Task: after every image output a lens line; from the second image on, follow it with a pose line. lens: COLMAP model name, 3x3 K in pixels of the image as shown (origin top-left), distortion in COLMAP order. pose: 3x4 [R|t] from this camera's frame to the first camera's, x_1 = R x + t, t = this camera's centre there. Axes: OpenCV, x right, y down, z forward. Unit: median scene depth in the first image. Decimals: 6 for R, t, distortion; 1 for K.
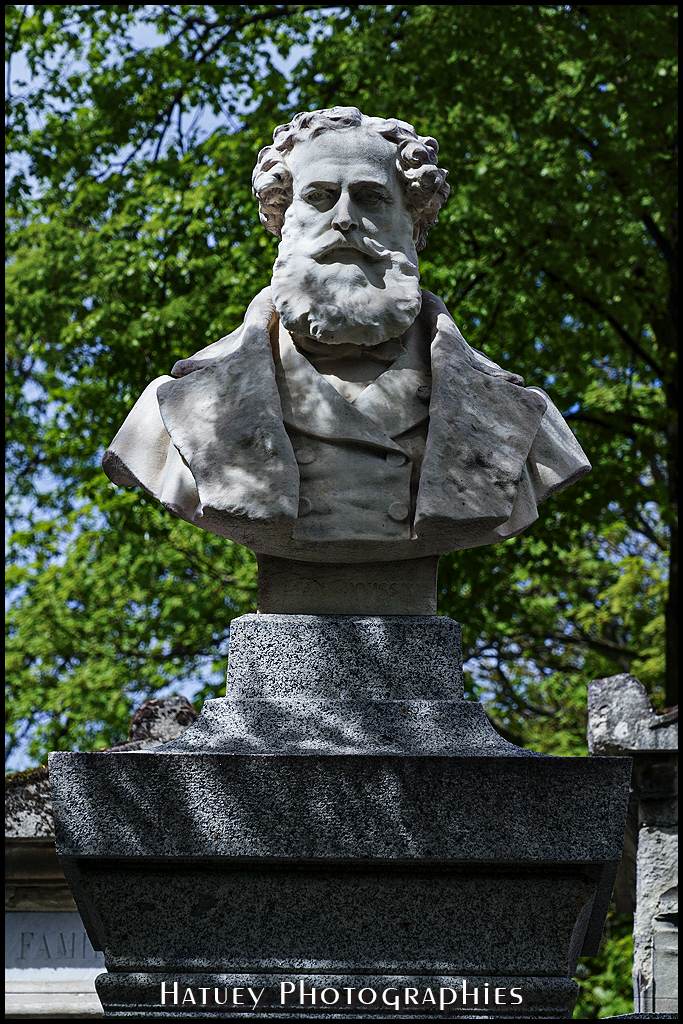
lens RADIAL K [[3641.3, 0, 341.5], [0, 3641.3, 512.0], [0, 0, 1]] dist [-0.140917, -0.063338]
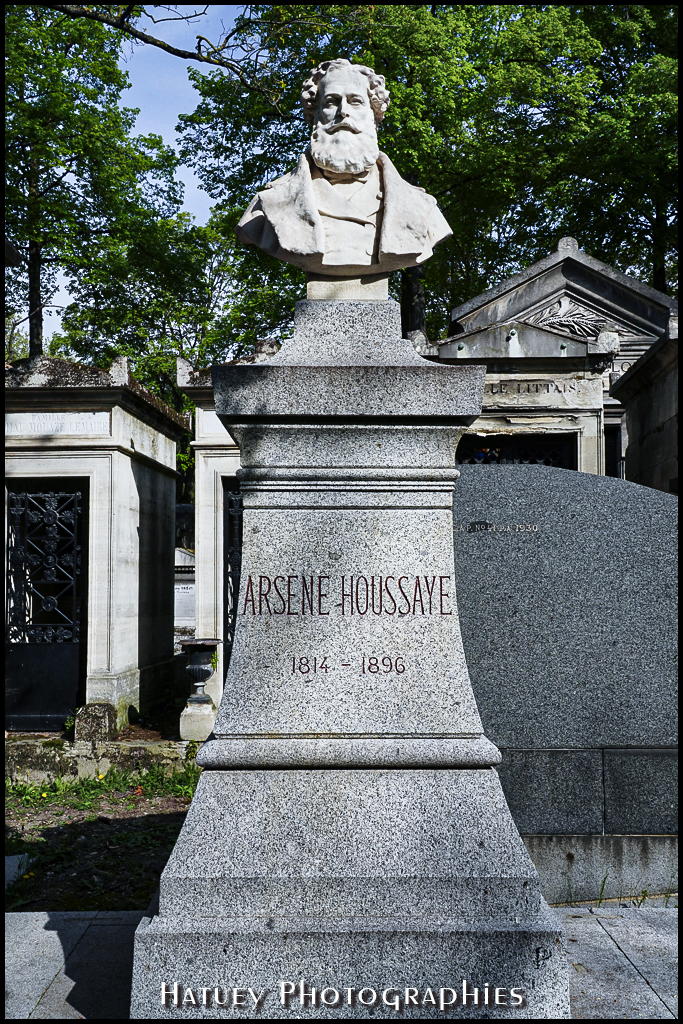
lens RADIAL K [[3641.3, 0, 341.5], [0, 3641.3, 512.0], [0, 0, 1]] dist [-0.140917, -0.063338]
pose [[0.999300, -0.028087, -0.024705, 0.047386], [0.030222, 0.995409, 0.090812, -0.042819], [0.022041, -0.091495, 0.995562, -1.142980]]
